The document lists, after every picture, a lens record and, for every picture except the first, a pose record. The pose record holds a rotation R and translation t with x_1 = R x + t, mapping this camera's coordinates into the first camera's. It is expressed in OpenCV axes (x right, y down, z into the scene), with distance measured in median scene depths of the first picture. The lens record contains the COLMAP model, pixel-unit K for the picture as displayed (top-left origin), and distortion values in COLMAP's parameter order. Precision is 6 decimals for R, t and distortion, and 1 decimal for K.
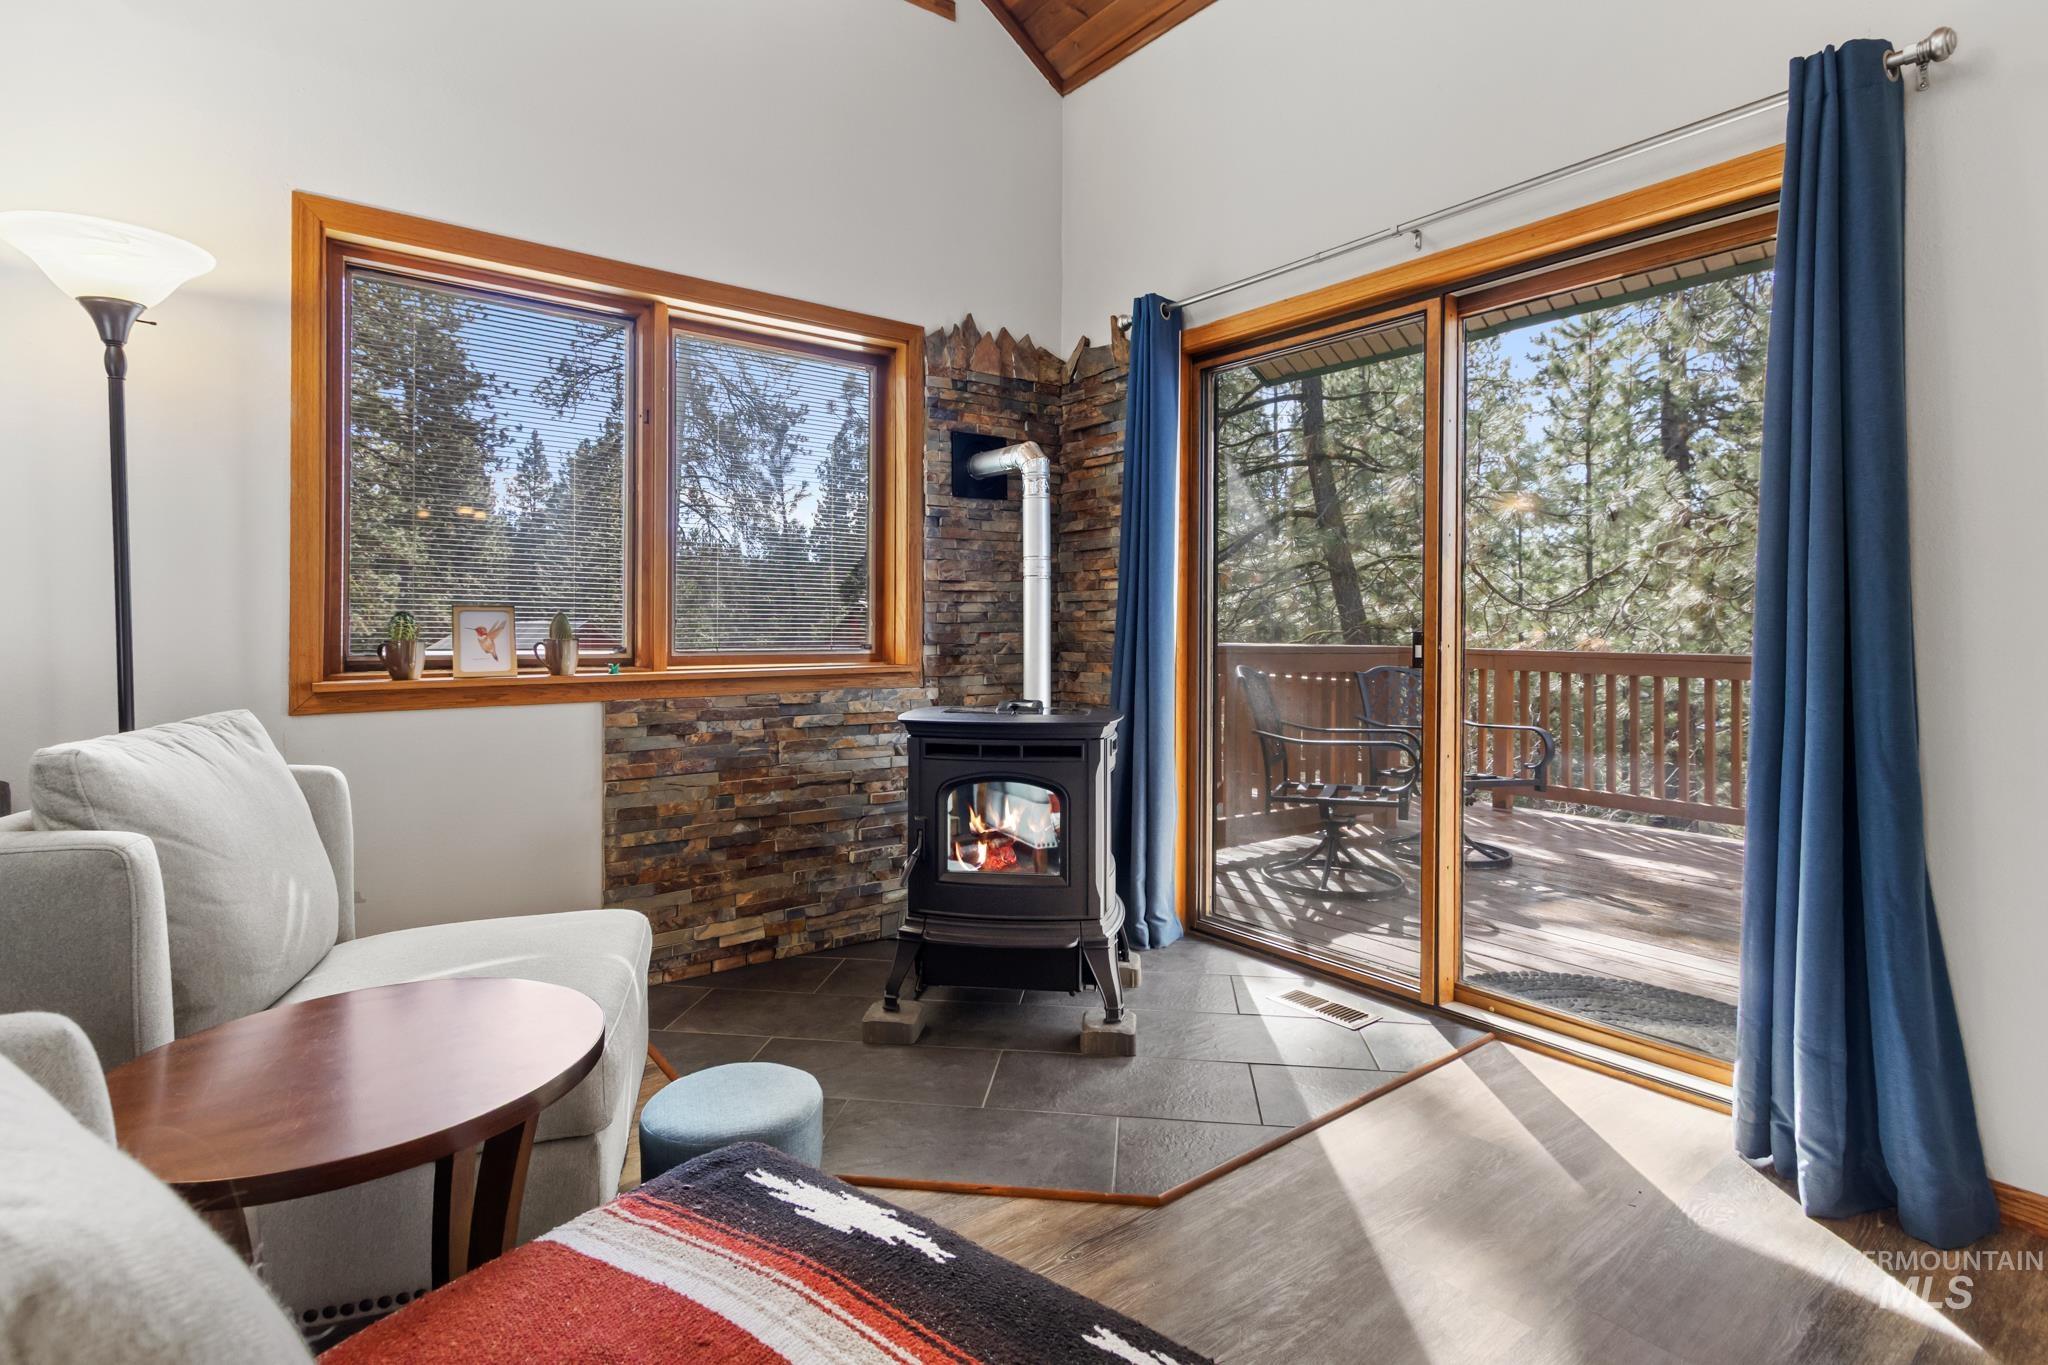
lens RADIAL K [[1005.1, 0, 1030.3], [0, 1005.1, 632.2], [0, 0, 1]] dist [0.003788, -0.000992]
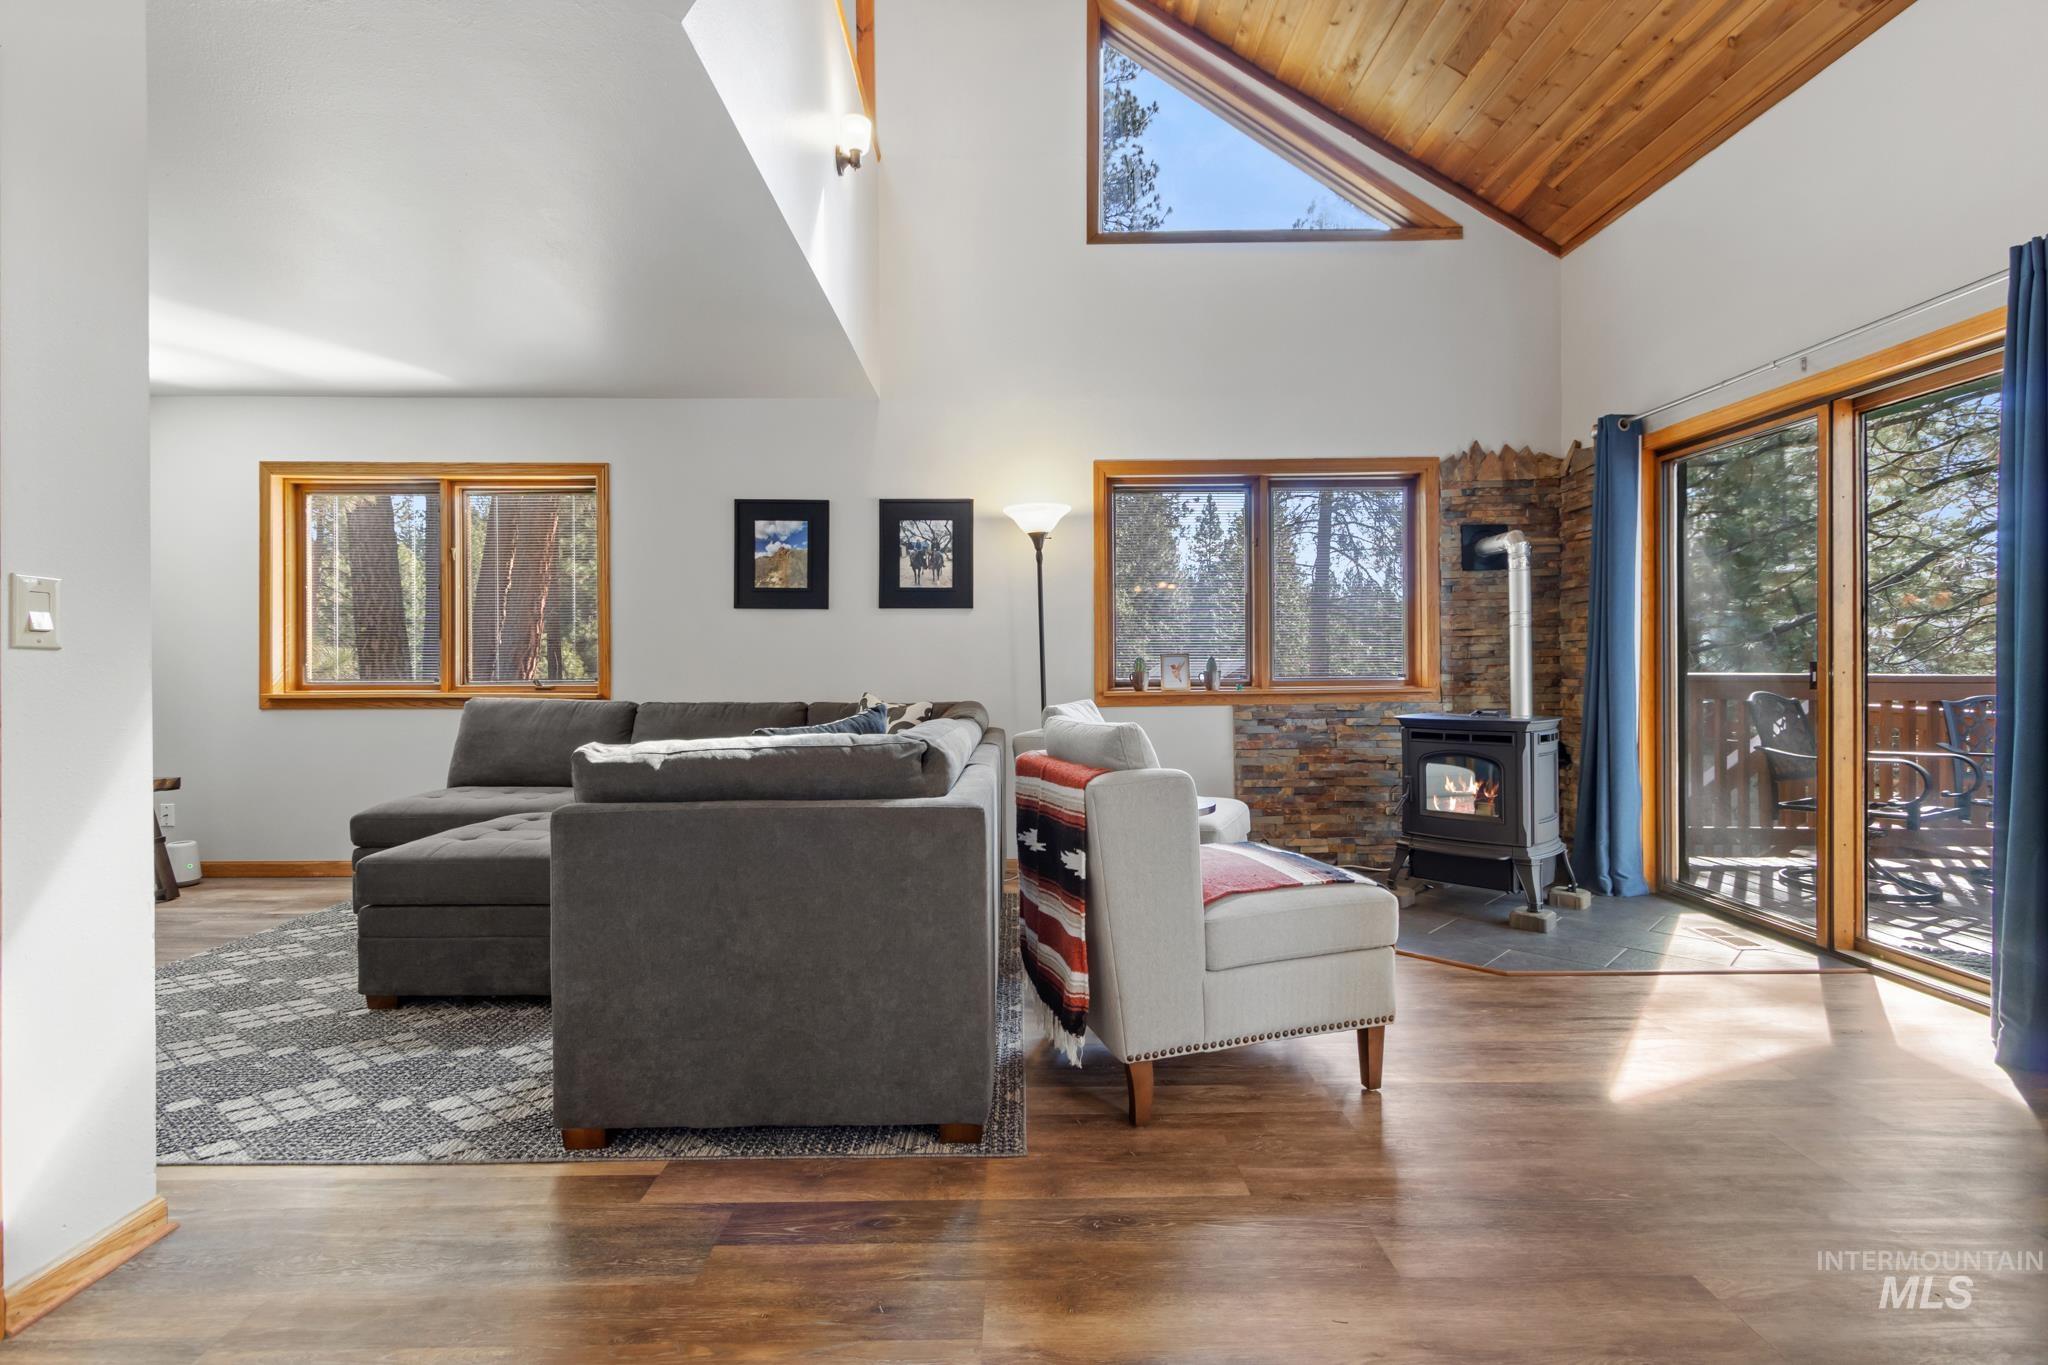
lens RADIAL K [[946.1, 0, 1026.7], [0, 946.1, 670.2], [0, 0, 1]] dist [0.003344, -0.001385]
pose [[0.796153, -0.006493, -0.605061, 0.264223], [0.008427, 0.999964, 0.000359, 0.002016], [0.605037, -0.005385, 0.796179, -0.495233]]
